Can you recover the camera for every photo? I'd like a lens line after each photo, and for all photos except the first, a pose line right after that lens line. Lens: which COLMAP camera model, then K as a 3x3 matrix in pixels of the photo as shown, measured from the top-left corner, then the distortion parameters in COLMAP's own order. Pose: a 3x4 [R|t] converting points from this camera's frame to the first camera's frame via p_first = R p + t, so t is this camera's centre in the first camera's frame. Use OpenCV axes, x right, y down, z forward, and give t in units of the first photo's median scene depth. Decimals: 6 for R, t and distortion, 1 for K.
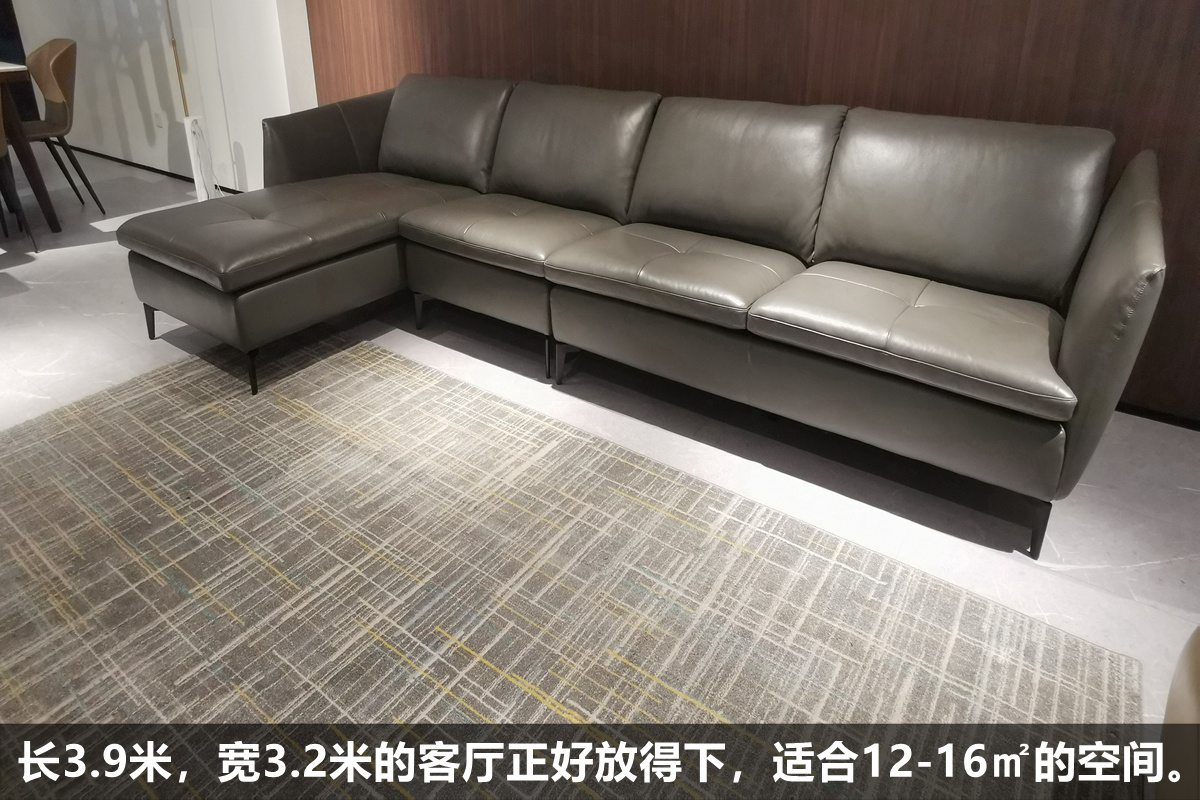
lens RADIAL K [[735.3, 0, 600.0], [0, 735.3, 400.0], [0, 0, 1]] dist [-0.006007, -0.001250]
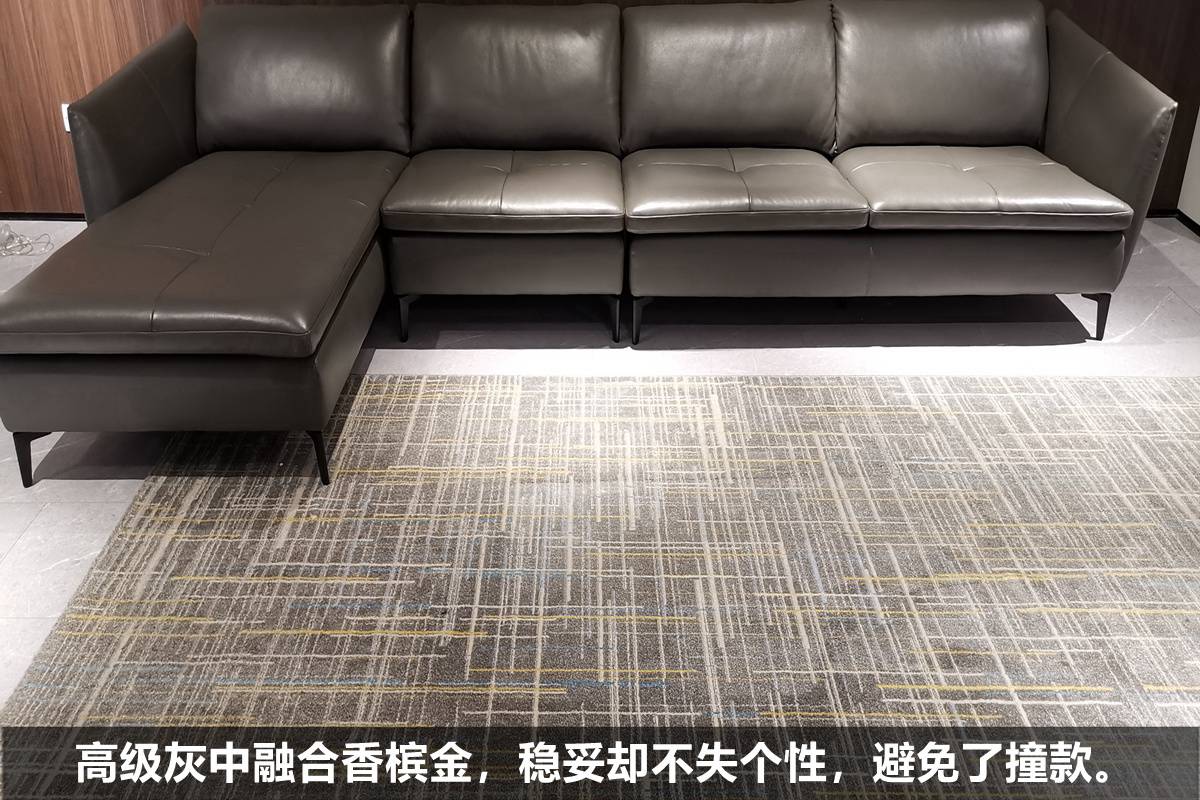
lens RADIAL K [[966.6, 0, 600.0], [0, 966.6, 400.0], [0, 0, 1]] dist [0.023797, 0.001607]
pose [[0.779608, -0.336515, 0.528175, -0.873584], [0.299733, 0.940997, 0.157117, -0.184856], [-0.549883, 0.035821, 0.834473, 0.044174]]
